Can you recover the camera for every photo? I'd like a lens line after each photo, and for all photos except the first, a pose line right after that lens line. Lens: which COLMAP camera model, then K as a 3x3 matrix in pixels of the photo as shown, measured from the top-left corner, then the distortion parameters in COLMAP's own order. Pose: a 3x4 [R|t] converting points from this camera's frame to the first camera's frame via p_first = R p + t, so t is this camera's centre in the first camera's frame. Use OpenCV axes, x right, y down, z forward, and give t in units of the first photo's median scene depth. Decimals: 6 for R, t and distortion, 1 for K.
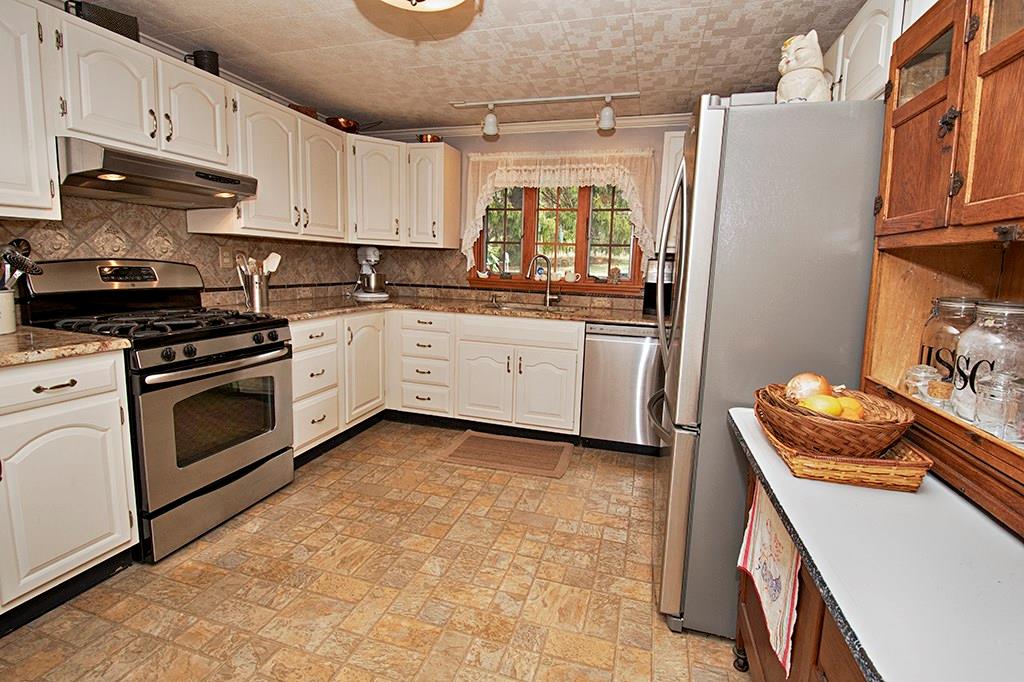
lens RADIAL K [[455.5, 0, 527.0], [0, 455.5, 326.4], [0, 0, 1]] dist [0.017205, -0.017179]
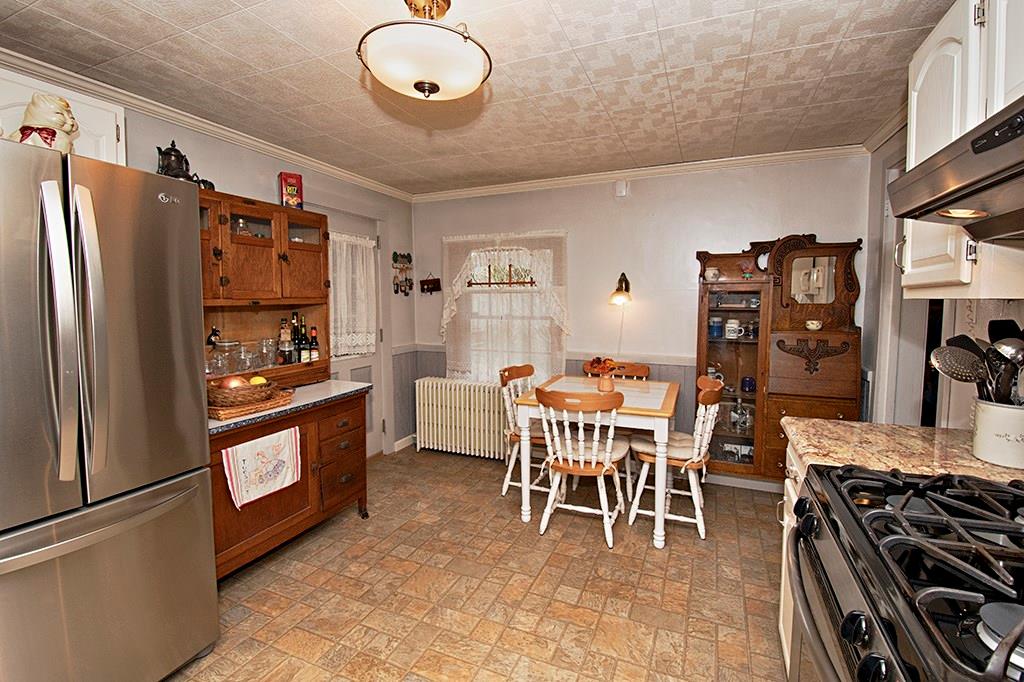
lens RADIAL K [[455.5, 0, 527.0], [0, 455.5, 326.4], [0, 0, 1]] dist [0.017205, -0.017179]
pose [[-0.992874, -0.041172, 0.111830, -0.271309], [-0.017894, 0.979289, 0.201673, -0.170631], [-0.117817, 0.198235, -0.973048, 0.928790]]
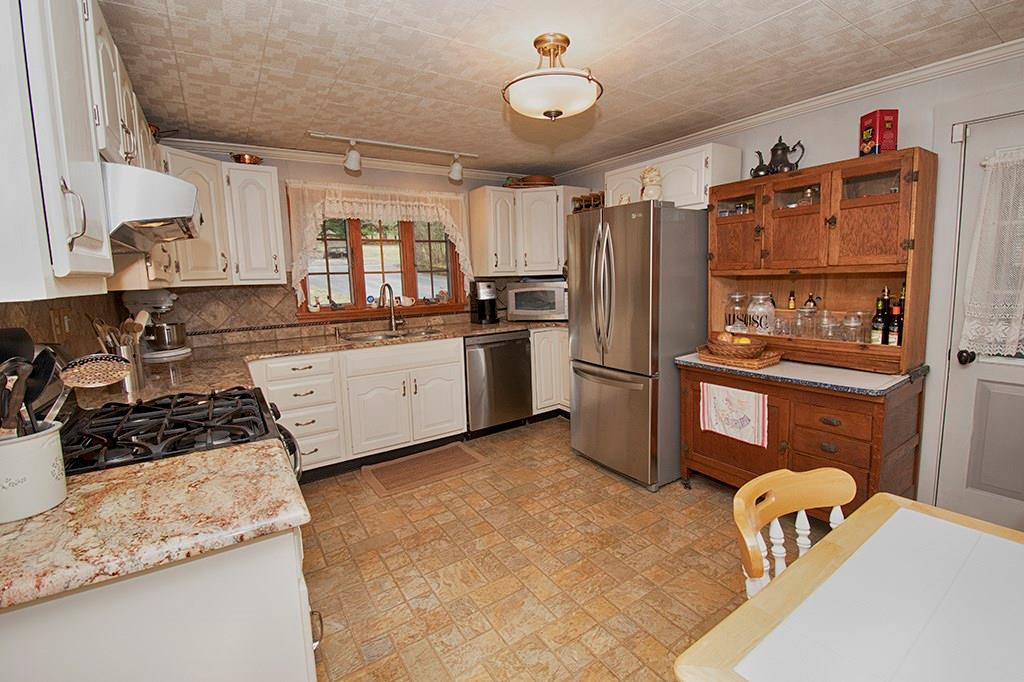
lens RADIAL K [[447.2, 0, 521.9], [0, 447.2, 327.9], [0, 0, 1]] dist [0.018061, -0.015407]
pose [[0.649256, -0.146439, 0.746339, -0.621669], [0.157613, 0.985893, 0.056331, -0.071602], [-0.744060, 0.081060, 0.663178, 0.090446]]
